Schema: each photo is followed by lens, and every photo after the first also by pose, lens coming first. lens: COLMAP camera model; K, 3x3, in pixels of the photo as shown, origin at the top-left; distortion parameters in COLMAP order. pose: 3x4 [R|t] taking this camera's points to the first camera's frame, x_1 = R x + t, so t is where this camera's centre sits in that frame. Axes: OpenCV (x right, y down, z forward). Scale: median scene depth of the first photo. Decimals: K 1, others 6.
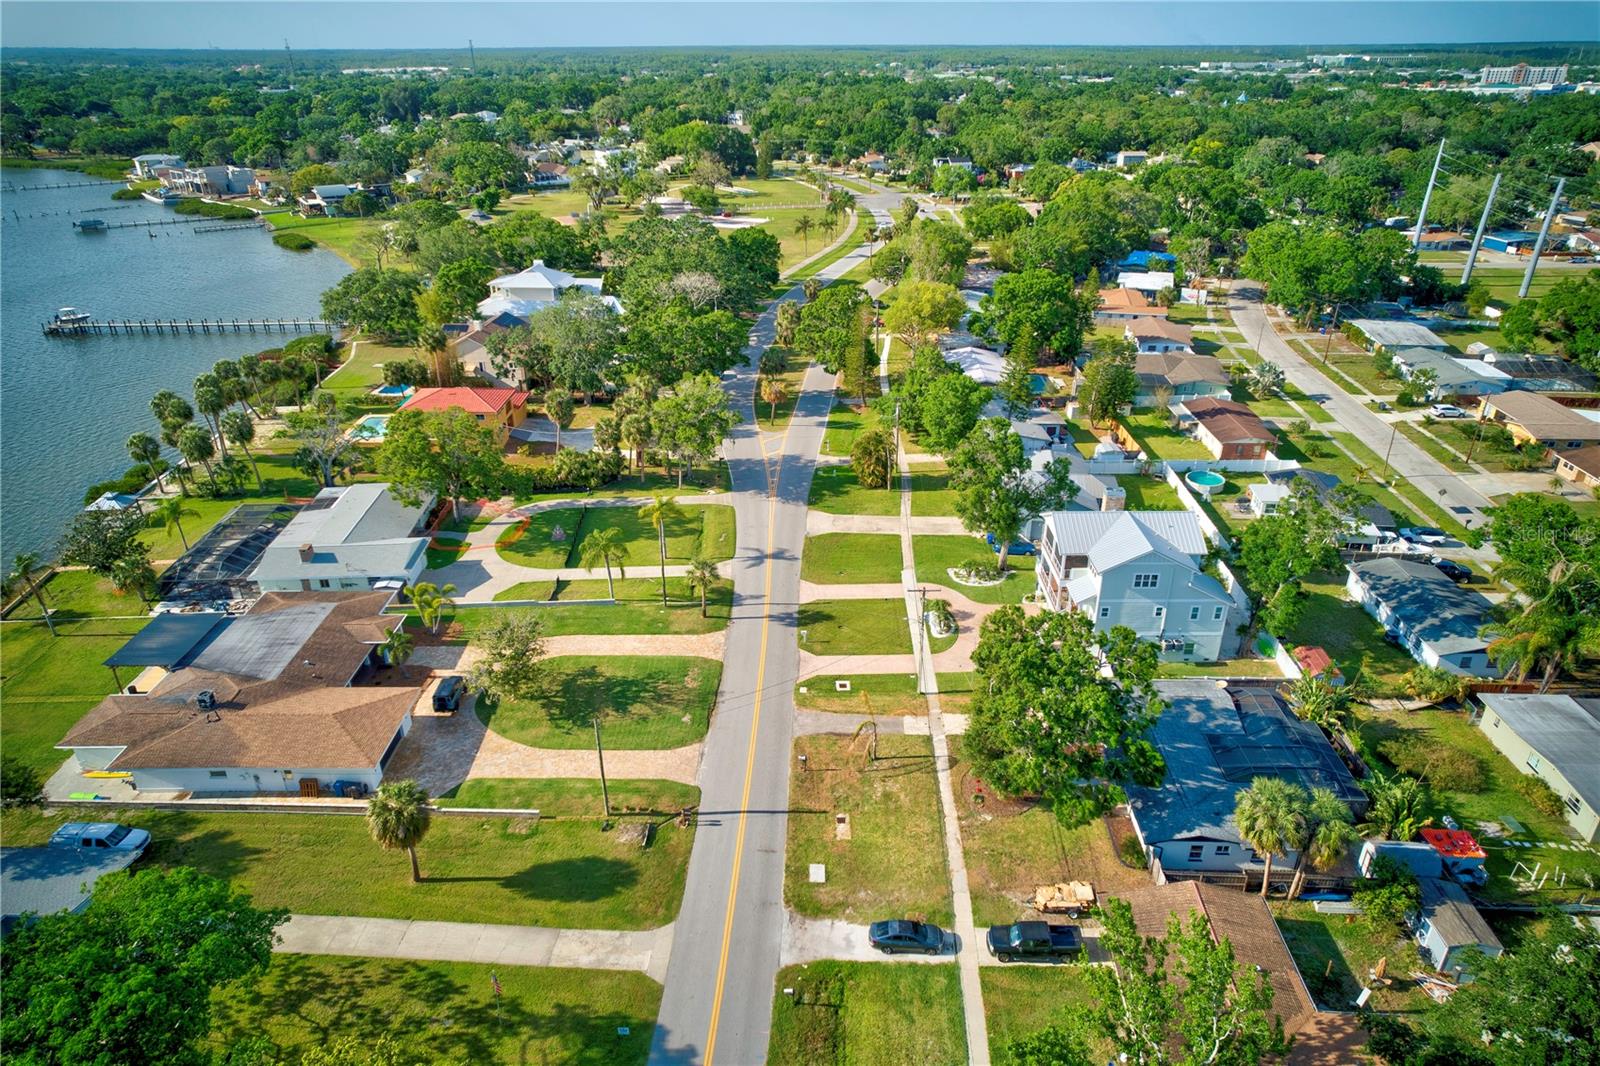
lens RADIAL K [[1020.3, 0, 811.0], [0, 1020.3, 531.9], [0, 0, 1]] dist [-0.043784, 0.050651]
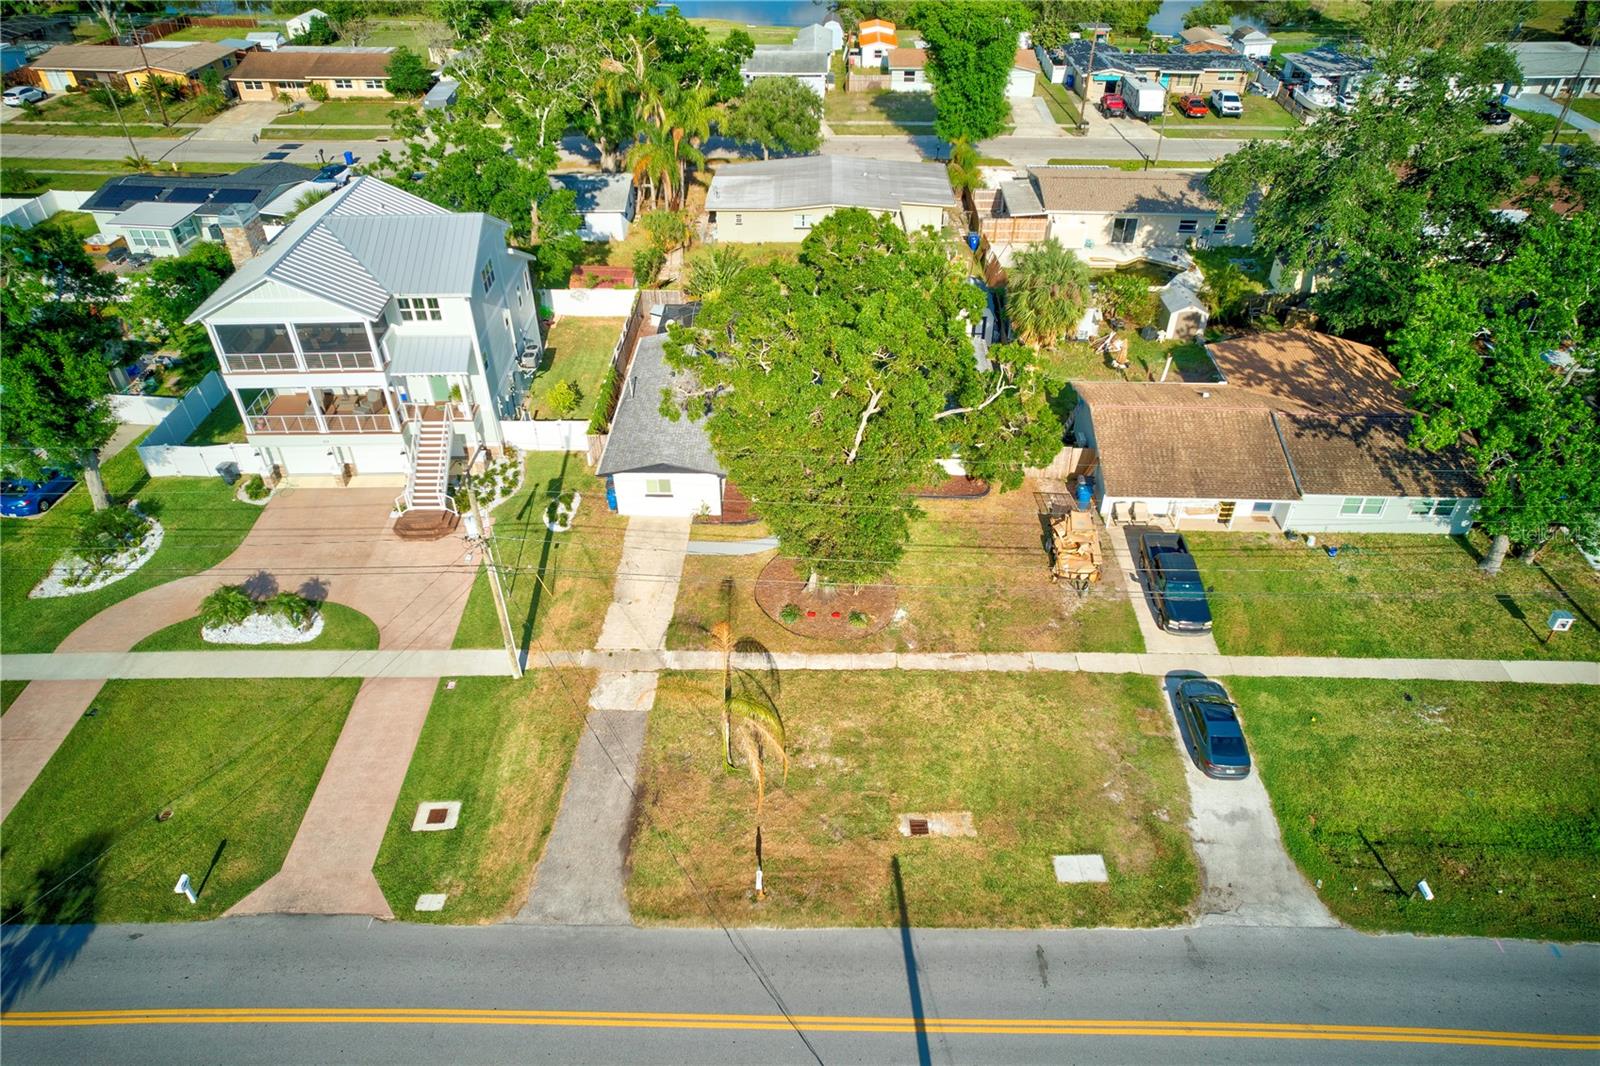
lens RADIAL K [[1020.3, 0, 808.1], [0, 1020.3, 533.1], [0, 0, 1]] dist [-0.043784, 0.050651]
pose [[-0.011653, -0.608504, 0.793465, -0.218679], [0.441068, 0.709023, 0.550223, -0.083862], [-0.897398, 0.356383, 0.260129, 0.717084]]
